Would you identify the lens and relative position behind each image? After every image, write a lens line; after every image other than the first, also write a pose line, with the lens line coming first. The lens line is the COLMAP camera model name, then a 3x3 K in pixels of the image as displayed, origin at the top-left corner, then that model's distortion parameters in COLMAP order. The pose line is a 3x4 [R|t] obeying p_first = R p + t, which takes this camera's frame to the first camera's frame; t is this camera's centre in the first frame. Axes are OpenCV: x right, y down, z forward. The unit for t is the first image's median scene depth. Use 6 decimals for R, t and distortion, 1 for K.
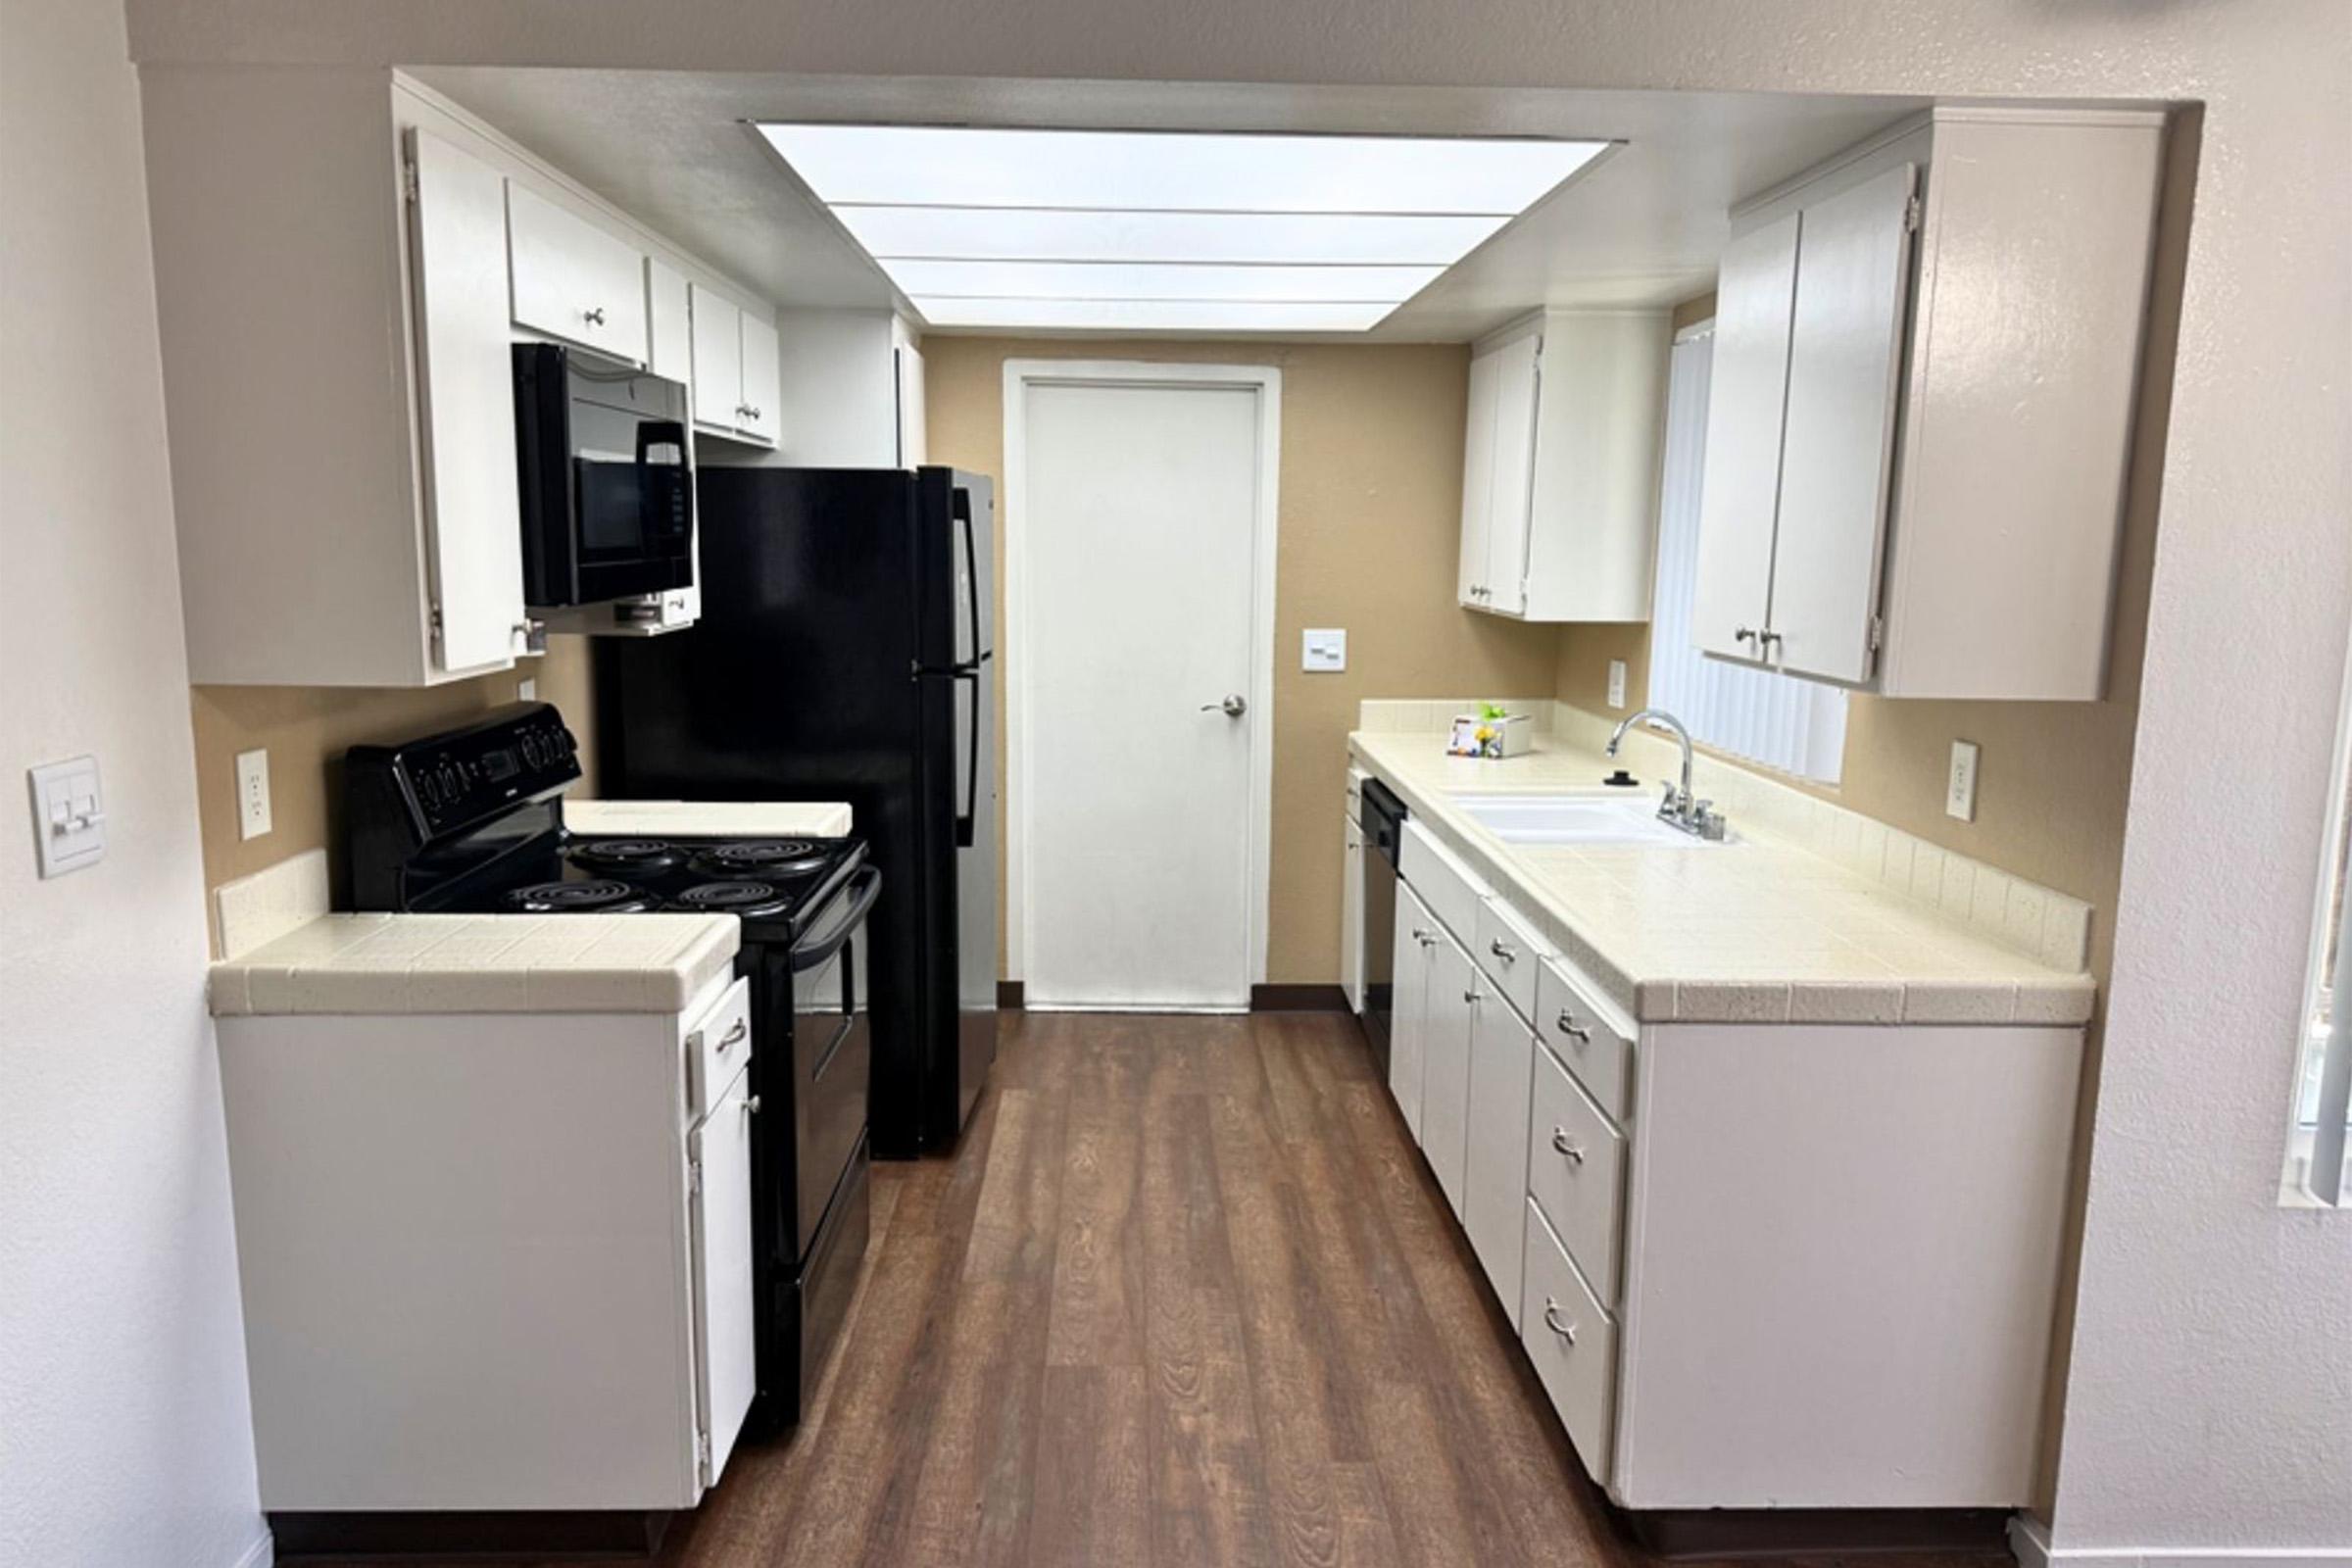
lens RADIAL K [[1536.7, 0, 1141.4], [0, 1536.7, 823.9], [0, 0, 1]] dist [-0.002263, -0.003614]
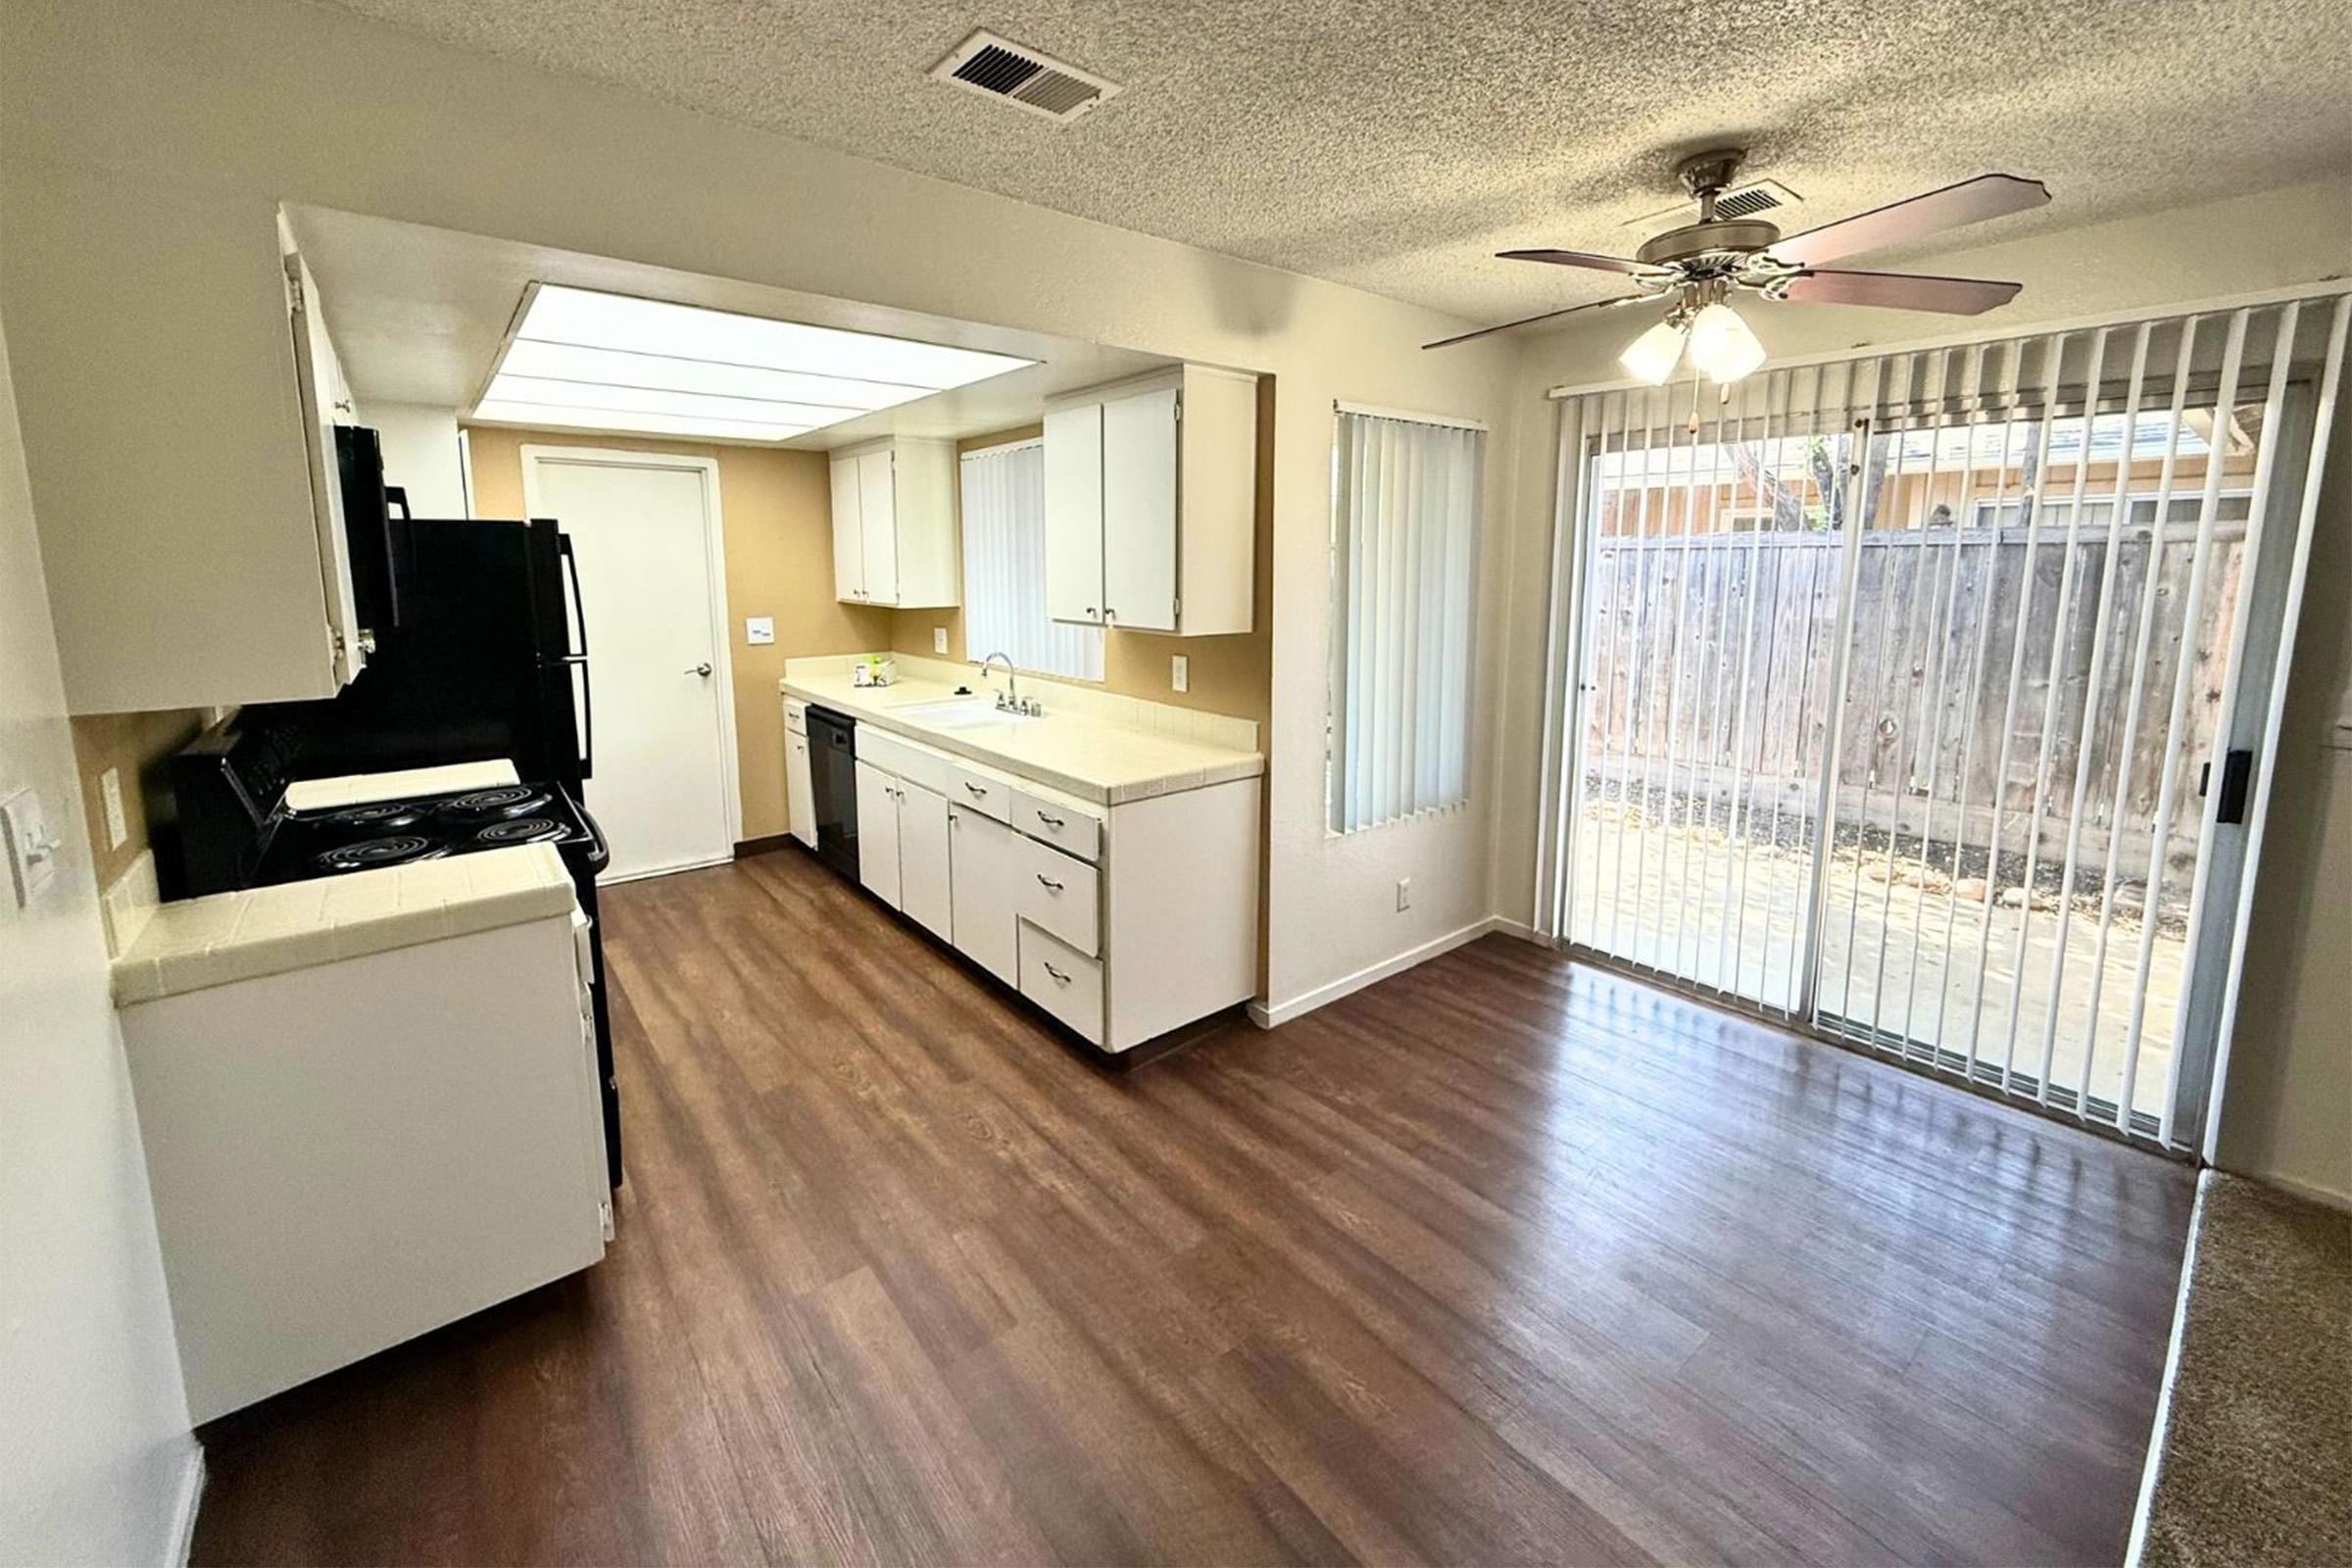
lens RADIAL K [[911.6, 0, 1072.5], [0, 911.6, 716.8], [0, 0, 1]] dist [-0.000649, 0.000085]
pose [[0.818391, -0.109938, 0.564047, -0.232096], [0.115033, 0.993004, 0.026641, -0.014556], [-0.563030, 0.043081, 0.825313, 0.027798]]
